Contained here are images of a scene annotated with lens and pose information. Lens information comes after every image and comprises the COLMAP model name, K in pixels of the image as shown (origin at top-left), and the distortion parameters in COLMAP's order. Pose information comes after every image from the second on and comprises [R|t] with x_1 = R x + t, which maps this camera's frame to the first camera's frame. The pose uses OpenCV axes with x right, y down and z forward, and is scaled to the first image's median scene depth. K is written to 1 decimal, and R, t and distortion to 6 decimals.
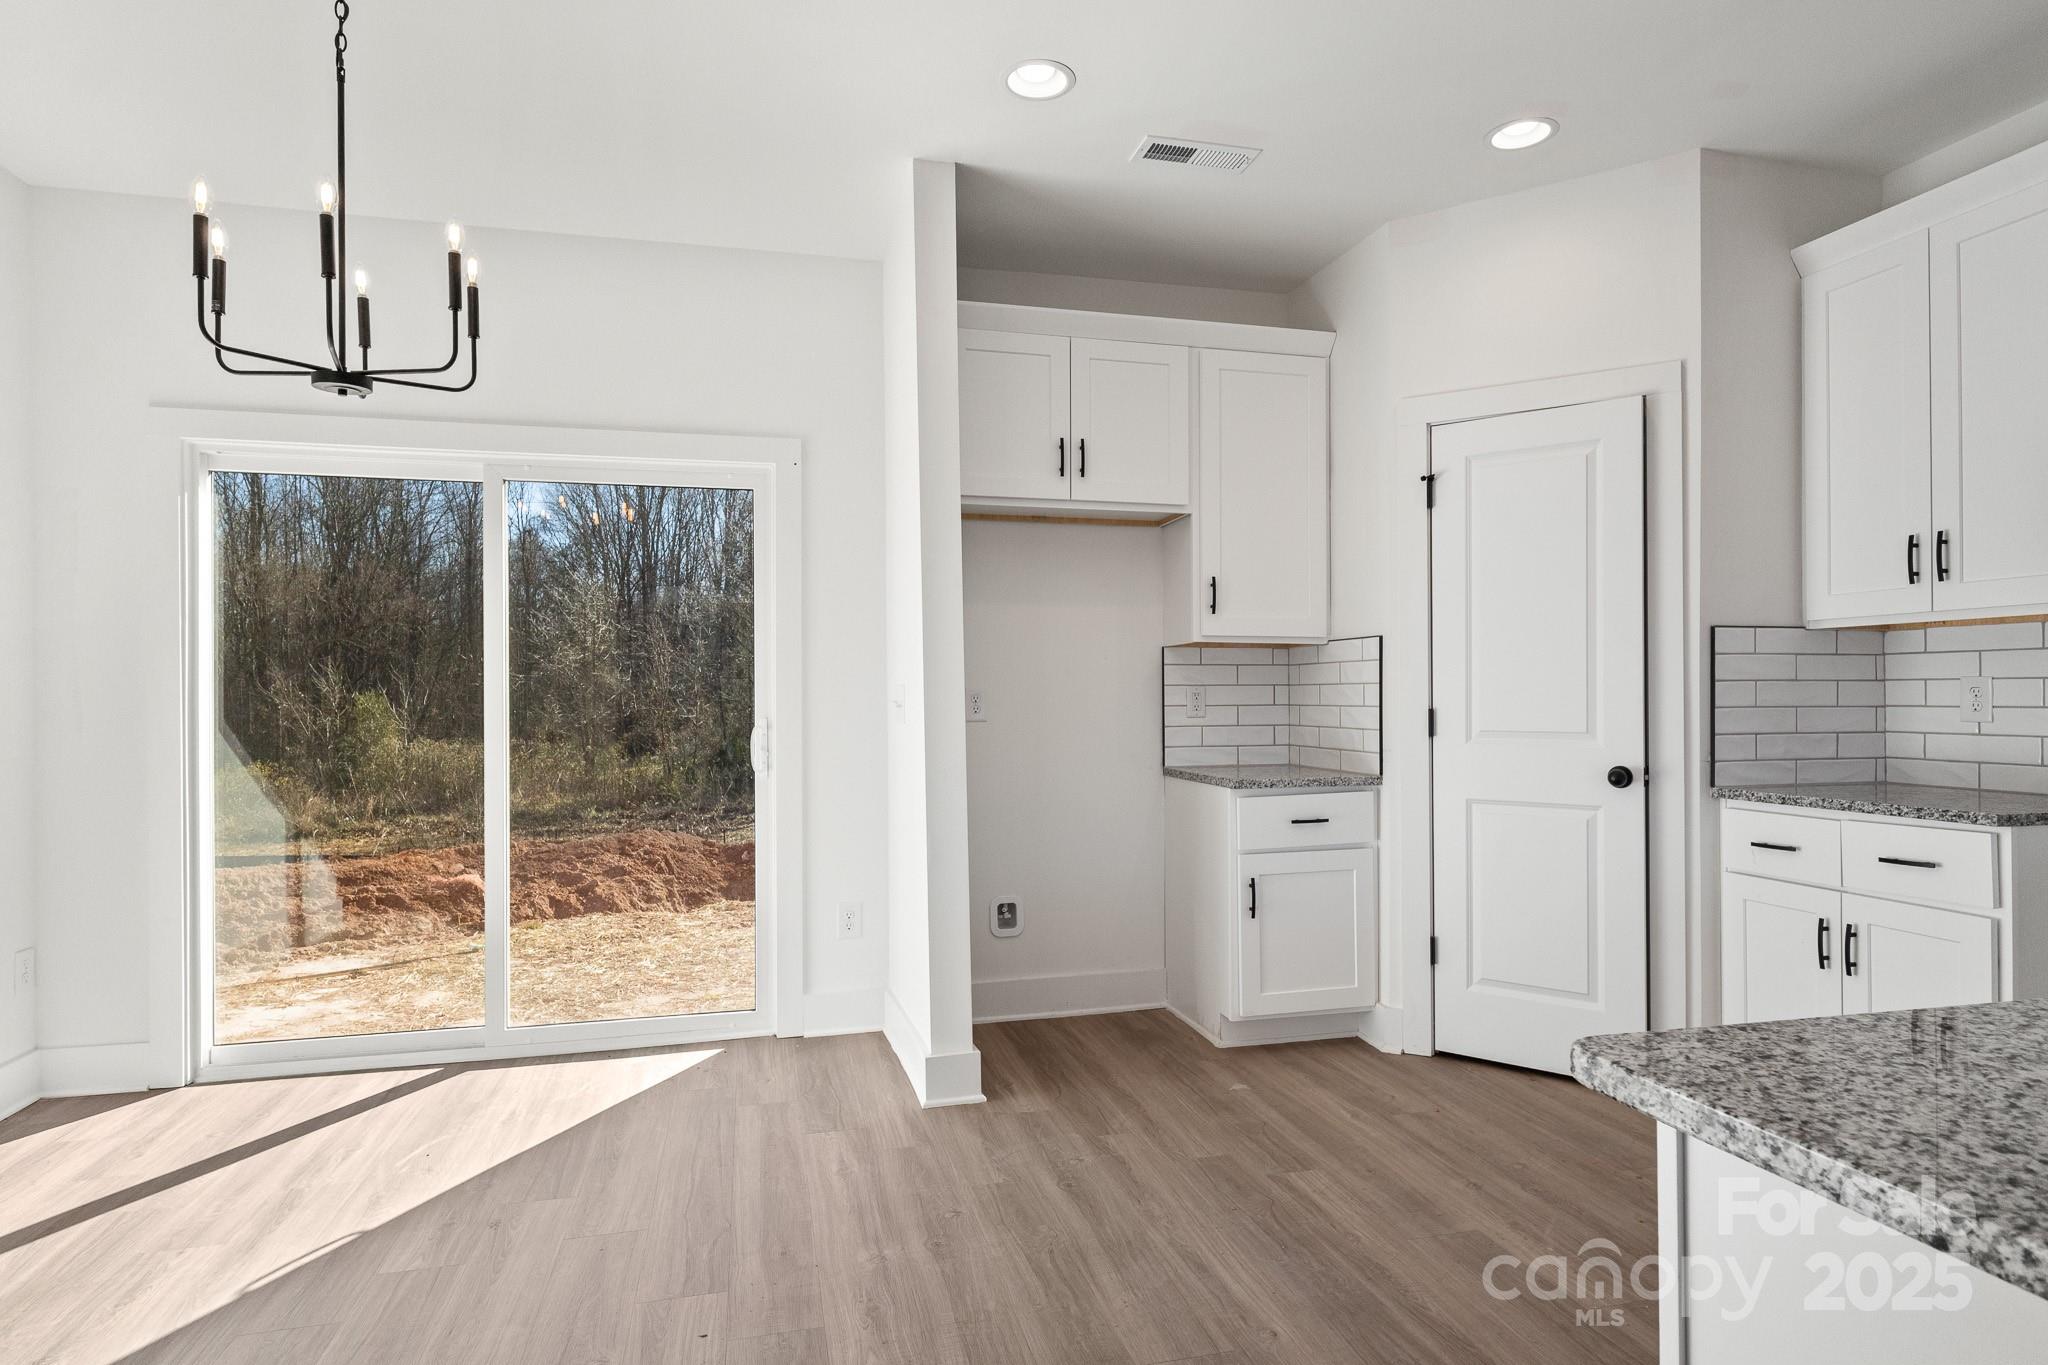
lens RADIAL K [[1114.2, 0, 1025.7], [0, 1114.2, 691.5], [0, 0, 1]] dist [0.019578, -0.006491]
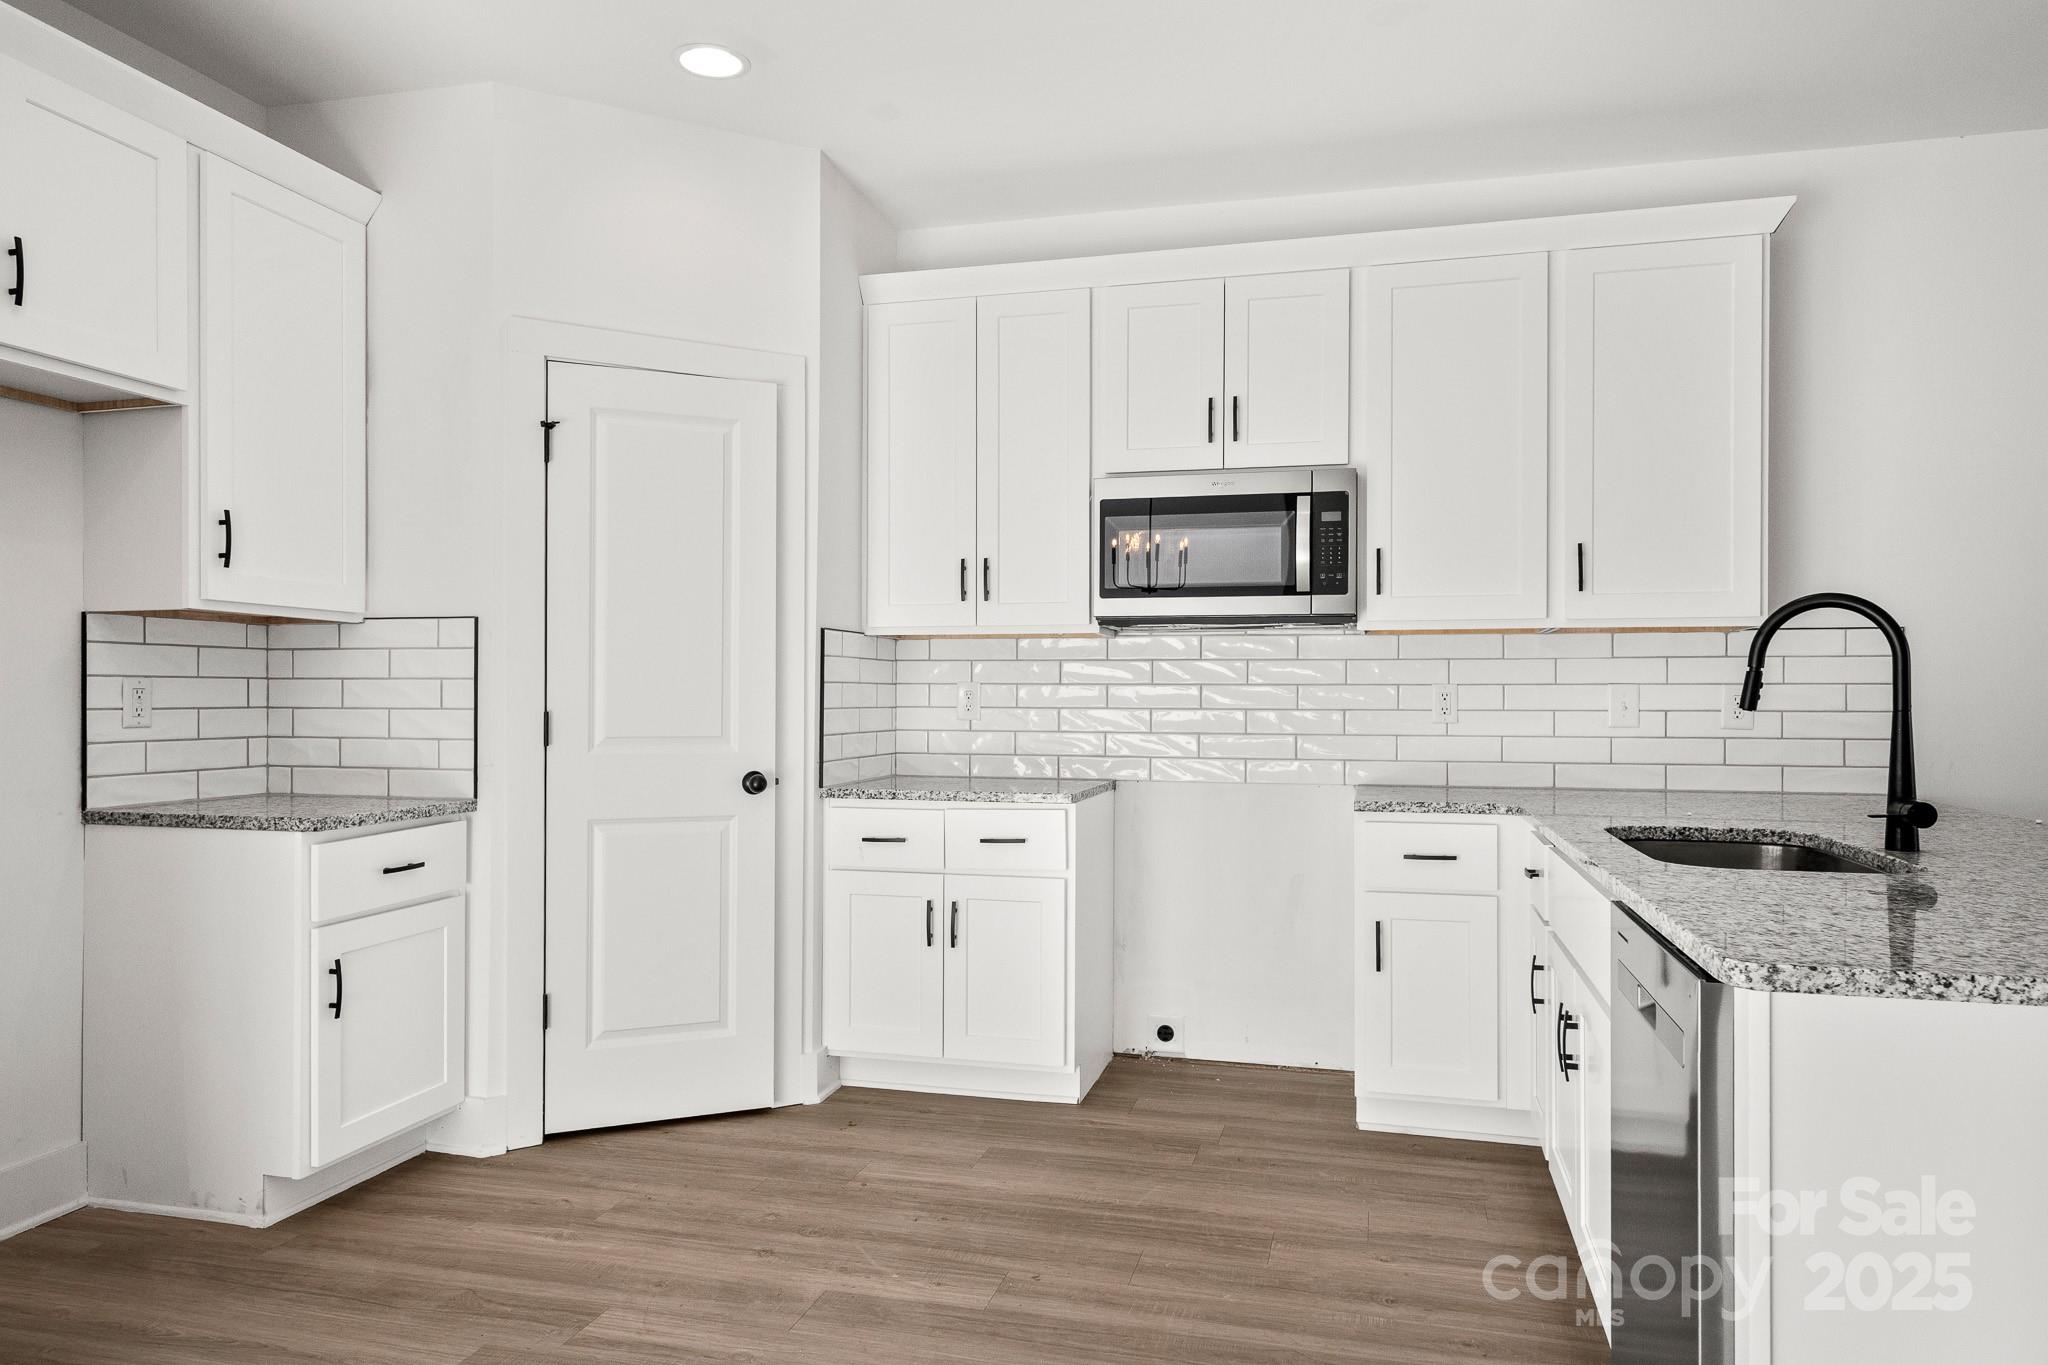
lens RADIAL K [[1311.8, 0, 1034.1], [0, 1311.8, 701.8], [0, 0, 1]] dist [0.011944, -0.008943]
pose [[0.477890, 0.003868, 0.878411, -0.304515], [-0.009551, 0.999954, 0.000794, 0.004355], [-0.878368, -0.008769, 0.477905, 0.242438]]
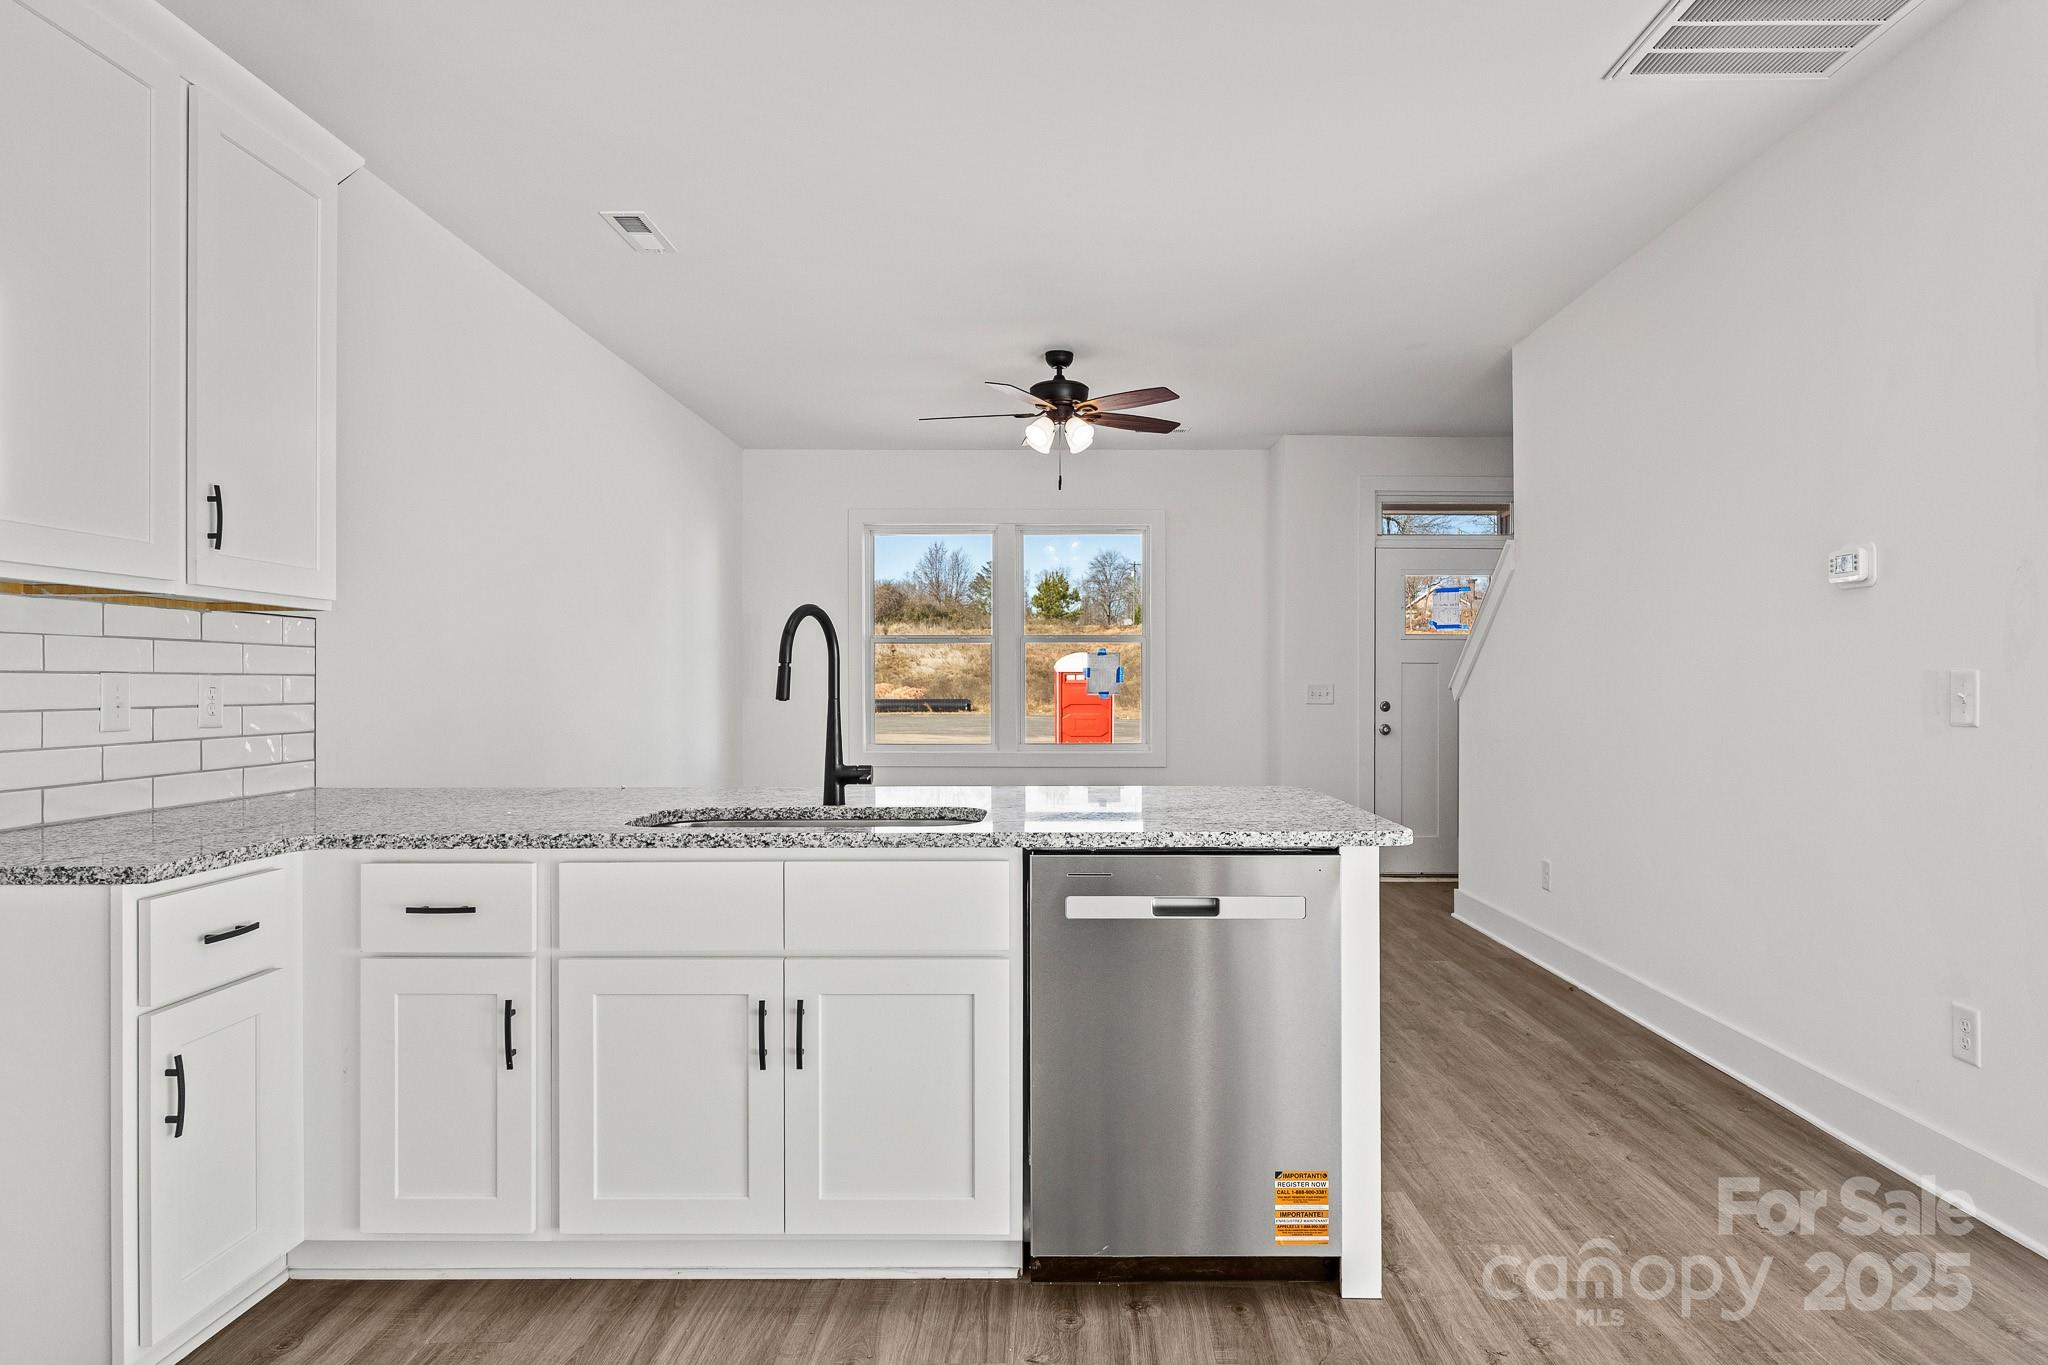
lens RADIAL K [[1233.0, 0, 1072.7], [0, 1233.0, 681.6], [0, 0, 1]] dist [-0.005605, 0.004339]
pose [[-0.970079, 0.008300, 0.242648, 0.133592], [0.005917, 0.999927, -0.010548, 0.002833], [-0.242718, -0.008797, -0.970057, 0.923661]]
